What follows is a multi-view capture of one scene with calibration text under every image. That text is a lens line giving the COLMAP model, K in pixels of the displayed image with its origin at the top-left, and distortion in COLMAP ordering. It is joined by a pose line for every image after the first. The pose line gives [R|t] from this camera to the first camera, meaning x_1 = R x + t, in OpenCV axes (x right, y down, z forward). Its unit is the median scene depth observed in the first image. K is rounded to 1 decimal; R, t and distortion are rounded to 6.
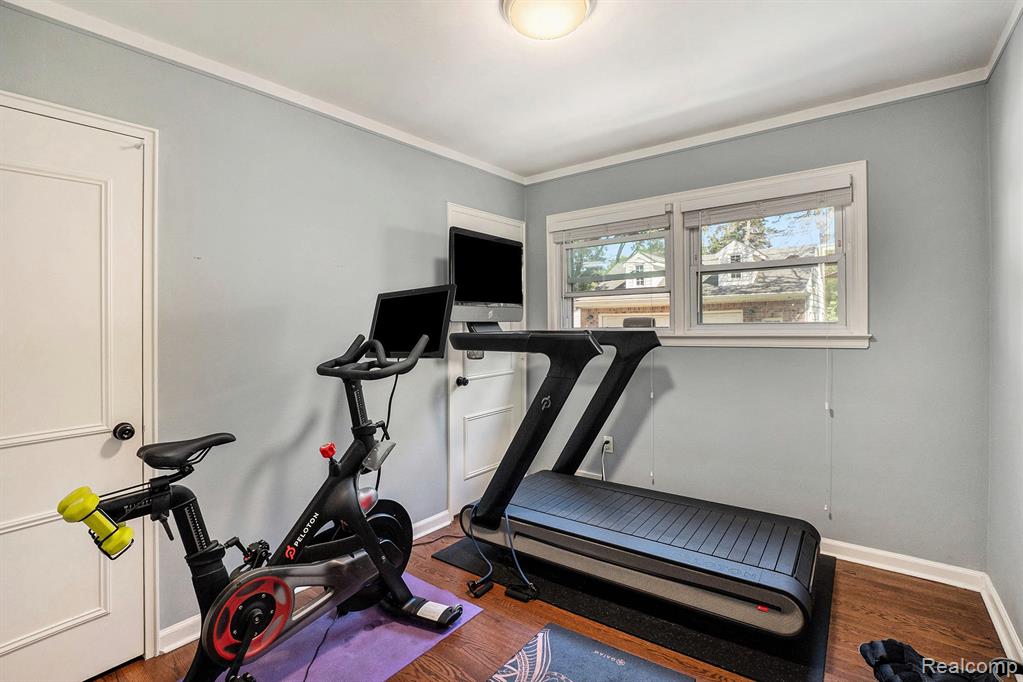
lens RADIAL K [[476.5, 0, 511.5], [0, 476.5, 341.0], [0, 0, 1]] dist [-0.052132, 0.000337]
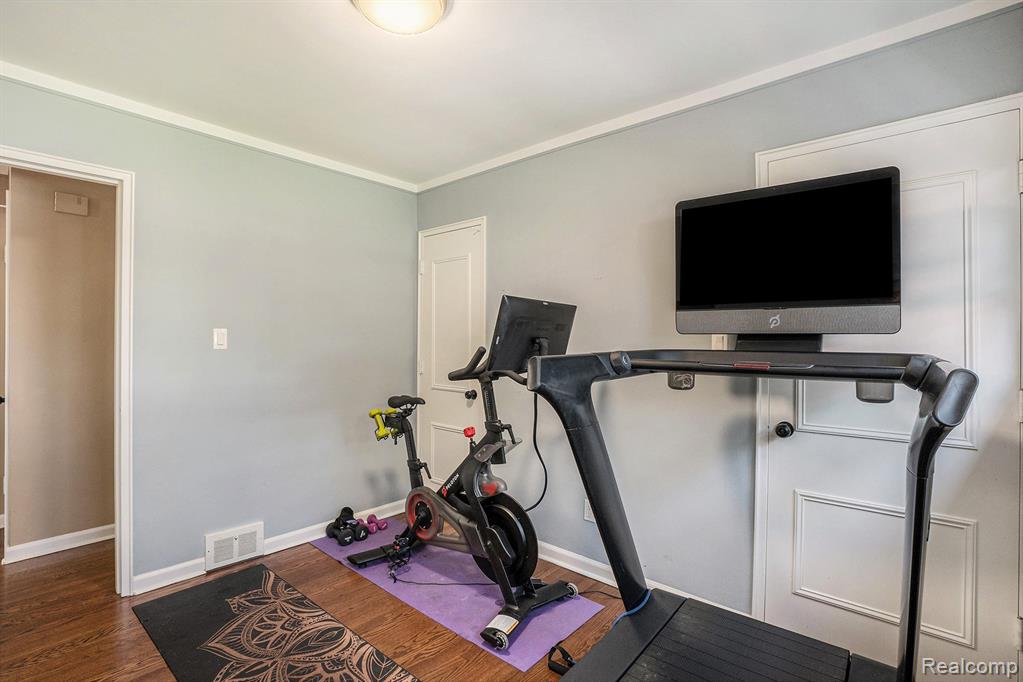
lens RADIAL K [[476.5, 0, 511.5], [0, 476.5, 341.0], [0, 0, 1]] dist [-0.052132, 0.000337]
pose [[-0.083127, 0.016572, -0.996401, 0.858586], [-0.036493, 0.999140, 0.019663, -0.048893], [0.995871, 0.037996, -0.082451, 1.132821]]
